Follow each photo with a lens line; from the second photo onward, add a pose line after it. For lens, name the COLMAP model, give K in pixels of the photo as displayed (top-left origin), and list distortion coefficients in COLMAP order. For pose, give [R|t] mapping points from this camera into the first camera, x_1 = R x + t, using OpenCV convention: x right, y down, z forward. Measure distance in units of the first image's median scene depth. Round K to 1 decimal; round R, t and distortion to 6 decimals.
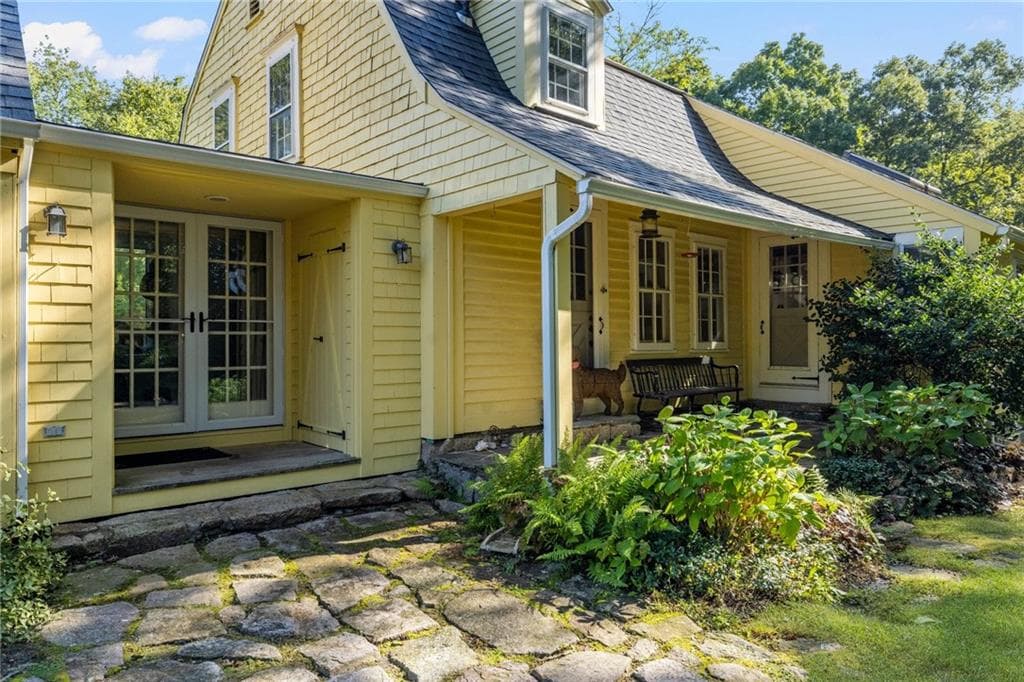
lens RADIAL K [[680.9, 0, 486.1], [0, 680.9, 340.7], [0, 0, 1]] dist [-0.000610, -0.000372]
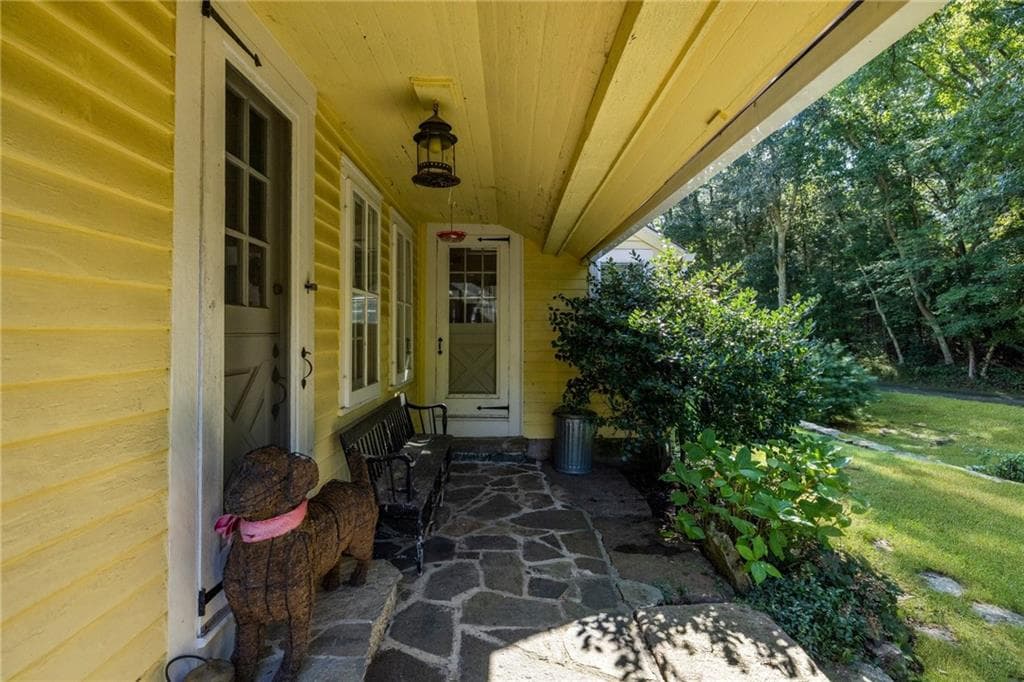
lens RADIAL K [[501.5, 0, 512.3], [0, 501.5, 329.3], [0, 0, 1]] dist [0.000256, 0.000076]
pose [[0.640669, 0.008710, 0.767768, 0.010299], [-0.007349, 0.999959, -0.005213, -0.048825], [-0.767782, -0.002303, 0.640707, 0.738456]]
